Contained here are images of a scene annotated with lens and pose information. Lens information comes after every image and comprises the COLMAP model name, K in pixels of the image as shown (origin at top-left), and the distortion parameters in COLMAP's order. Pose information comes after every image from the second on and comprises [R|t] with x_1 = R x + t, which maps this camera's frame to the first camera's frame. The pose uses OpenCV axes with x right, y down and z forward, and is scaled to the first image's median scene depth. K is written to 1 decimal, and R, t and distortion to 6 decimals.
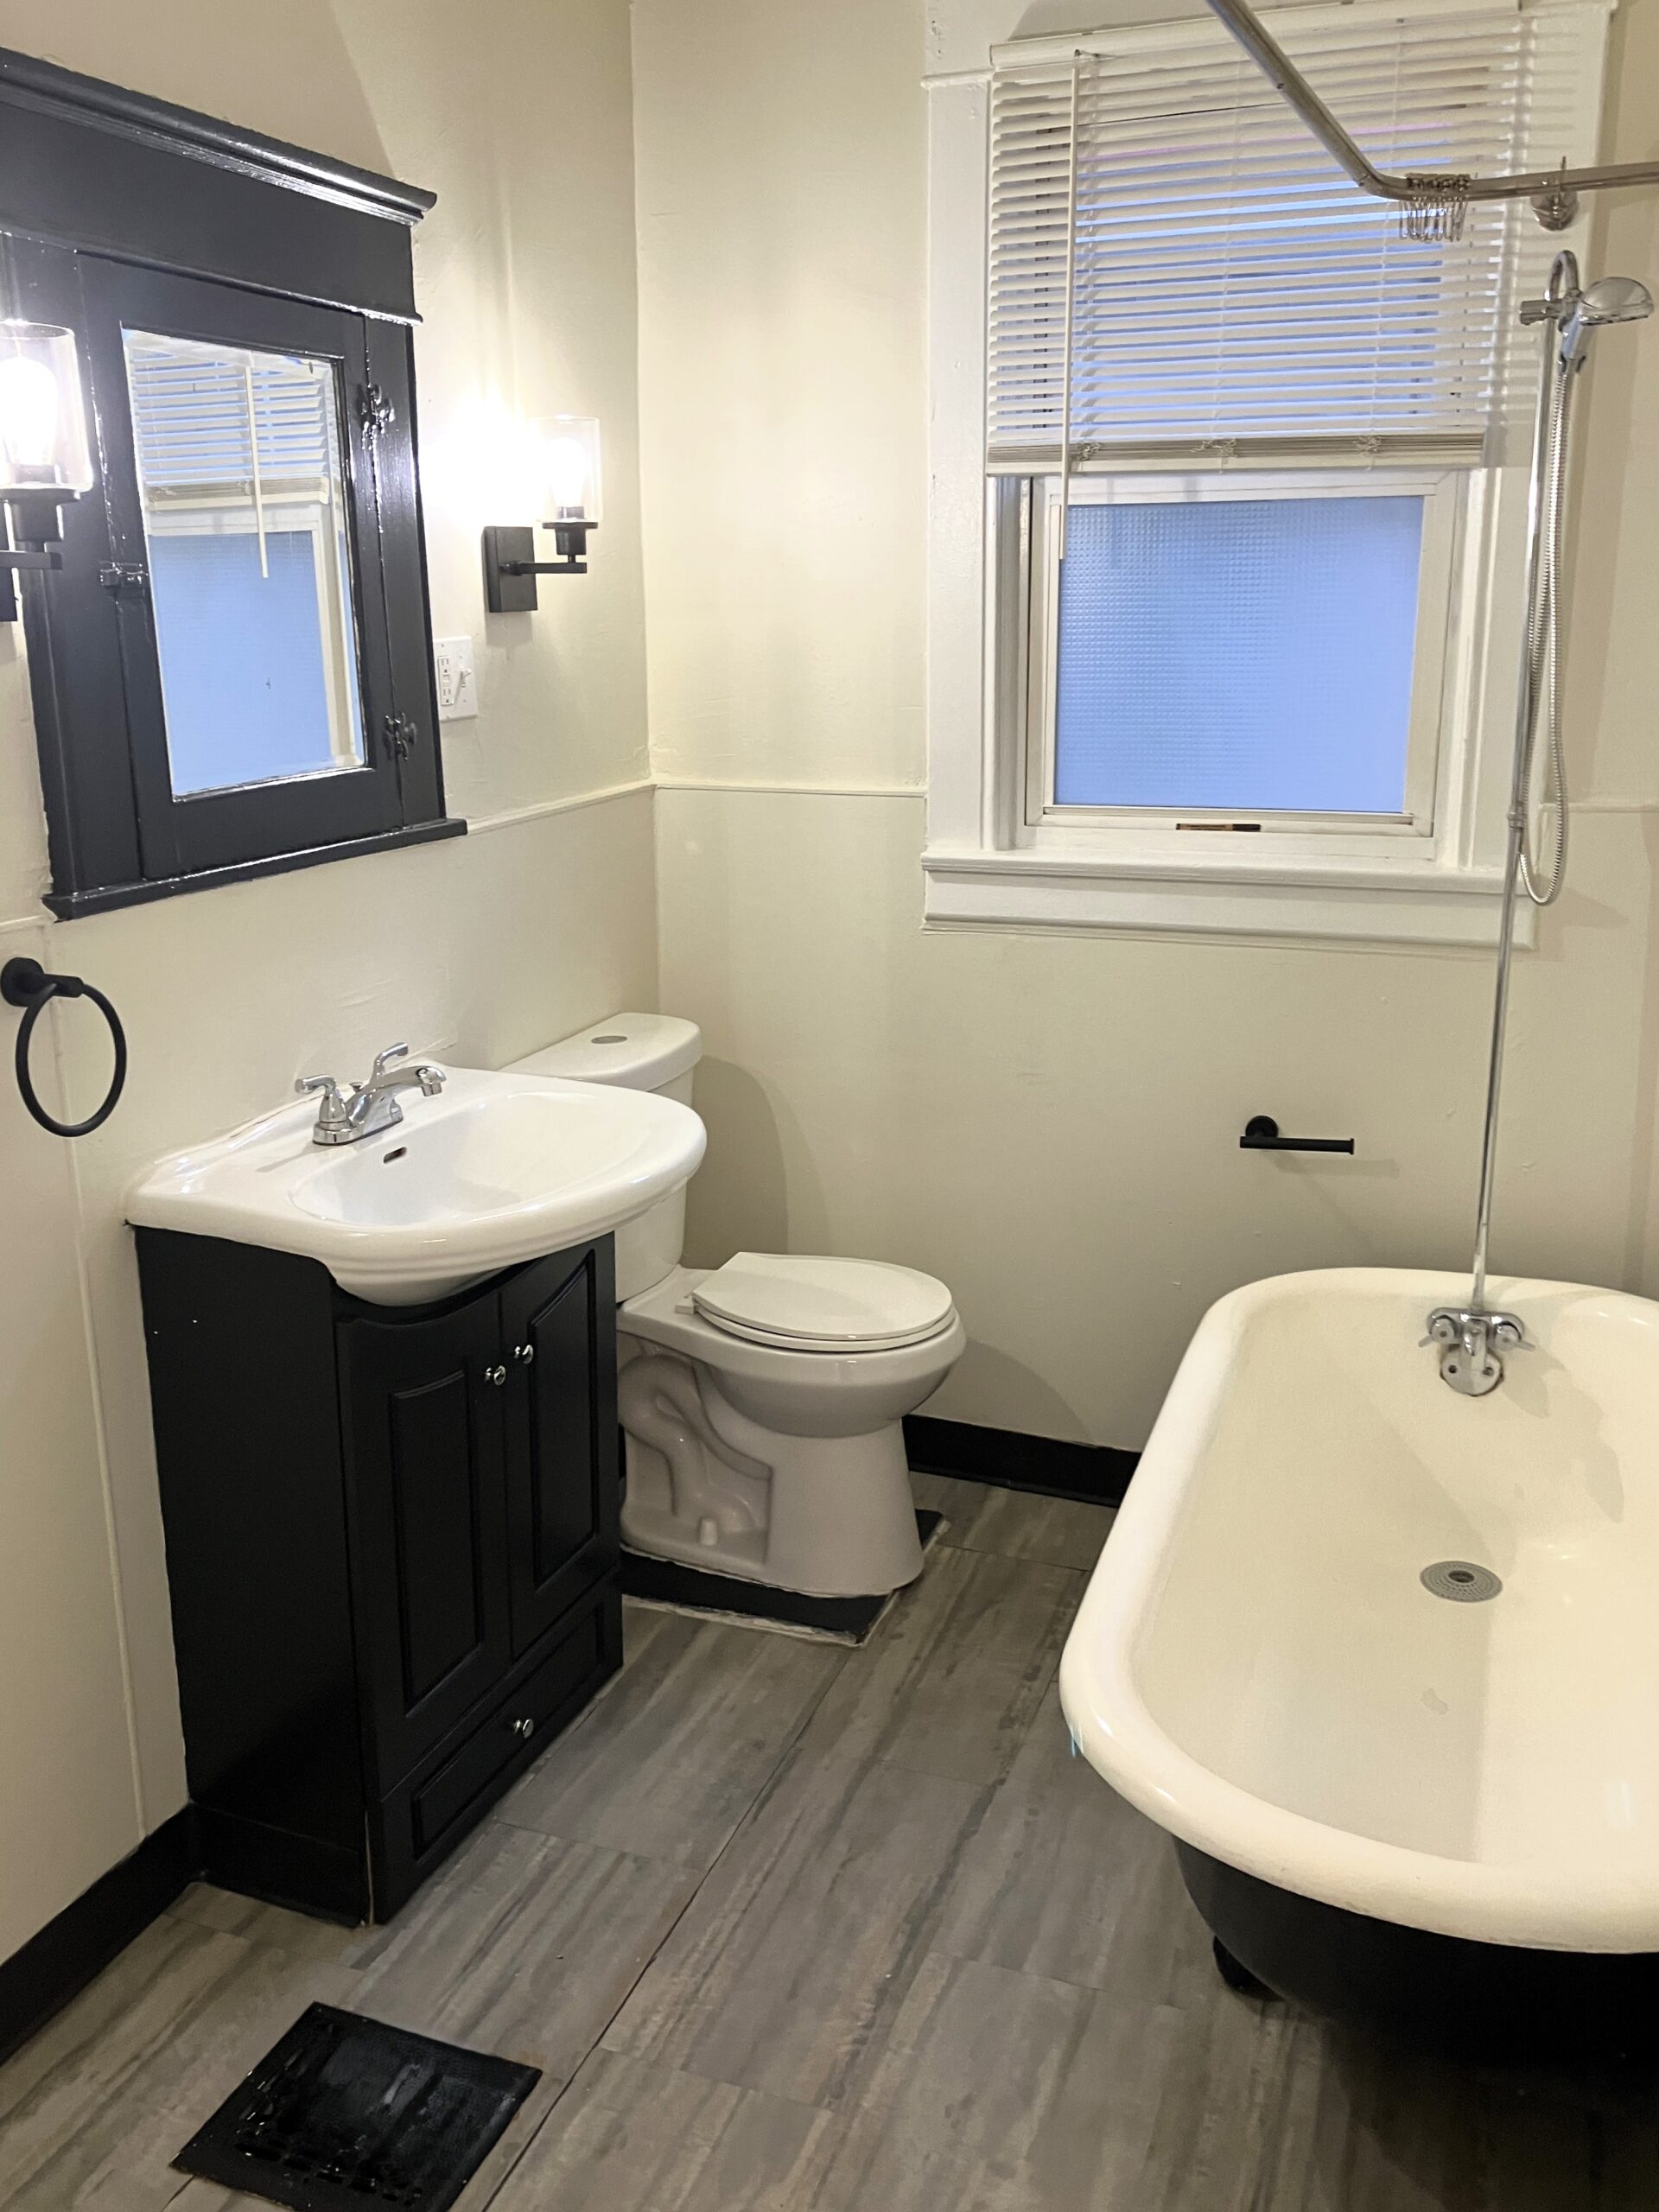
lens RADIAL K [[1872.2, 0, 829.5], [0, 1872.2, 1106.0], [0, 0, 1]] dist [0.057279, -0.072626]
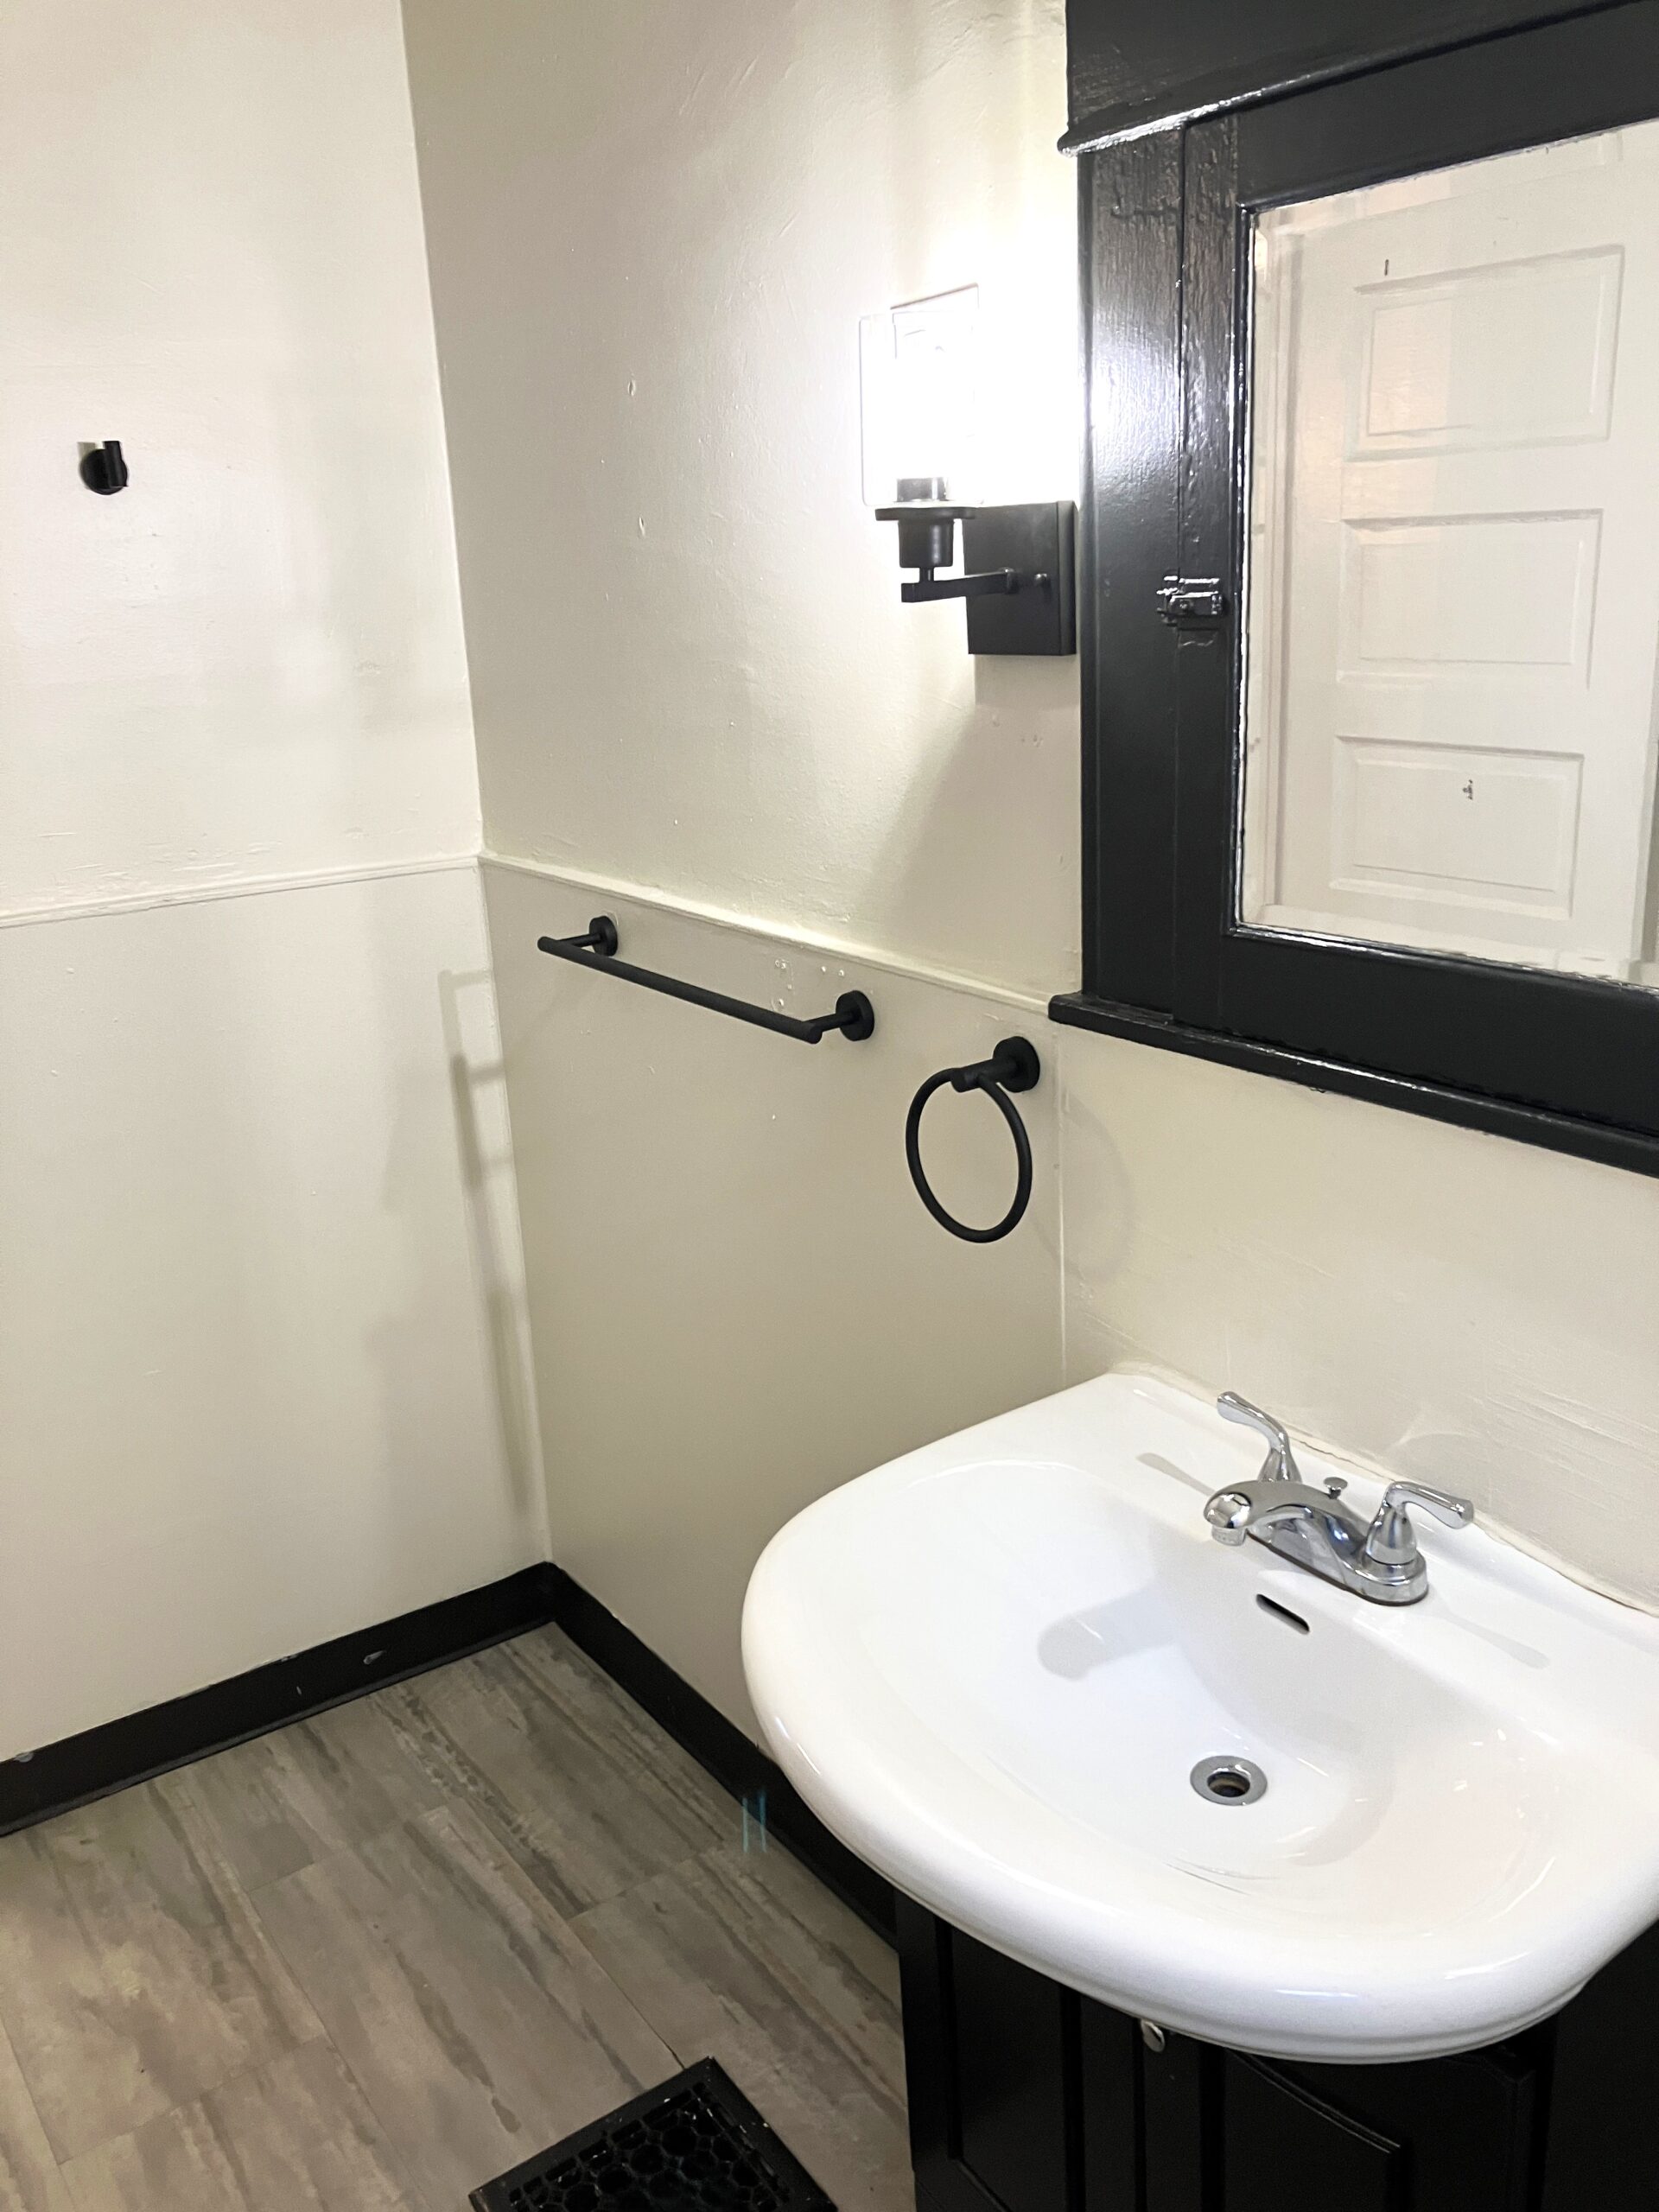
lens RADIAL K [[1697.7, 0, 829.5], [0, 1697.7, 1106.0], [0, 0, 1]] dist [-0.007248, -0.004963]
pose [[-0.539207, 0.266842, -0.798781, 0.249293], [-0.189501, 0.885710, 0.423802, -0.355632], [0.820576, 0.379886, -0.427014, 1.231629]]
